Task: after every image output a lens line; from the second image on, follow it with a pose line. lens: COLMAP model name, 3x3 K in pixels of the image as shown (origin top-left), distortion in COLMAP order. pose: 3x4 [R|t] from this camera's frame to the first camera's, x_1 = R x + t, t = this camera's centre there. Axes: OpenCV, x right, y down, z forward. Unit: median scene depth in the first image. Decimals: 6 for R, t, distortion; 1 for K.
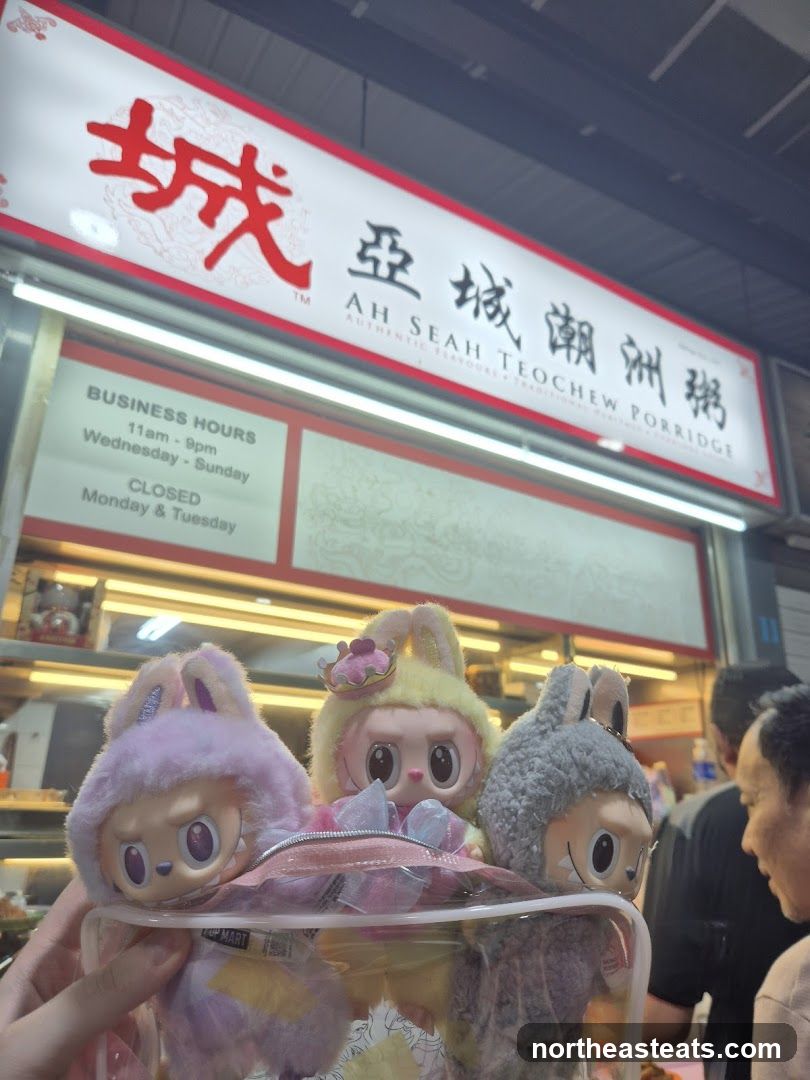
lens RADIAL K [[743.0, 0, 407.0], [0, 743.0, 532.2], [0, 0, 1]] dist [0.007164, 0.001119]
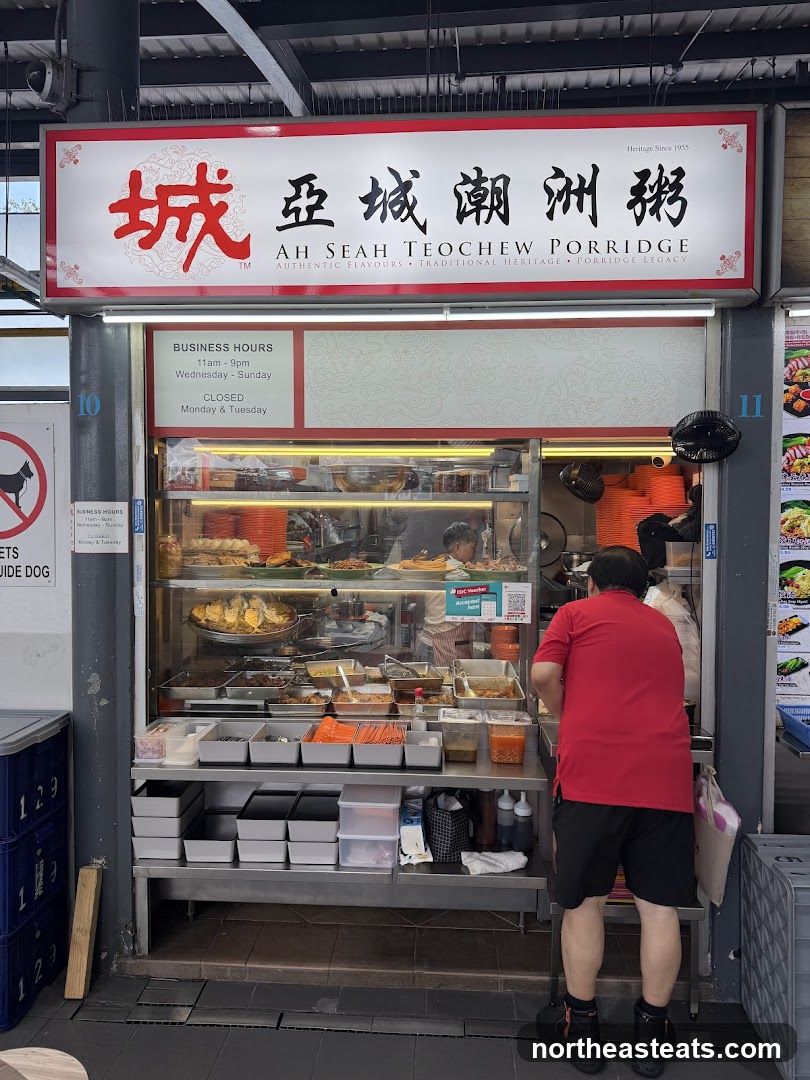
lens RADIAL K [[706.6, 0, 394.2], [0, 706.6, 527.2], [0, 0, 1]] dist [-0.011282, -0.001920]
pose [[0.816495, -0.008455, -0.577291, 0.858044], [0.214226, 0.932951, 0.289326, -0.147236], [0.536138, -0.359904, 0.763561, -0.138860]]
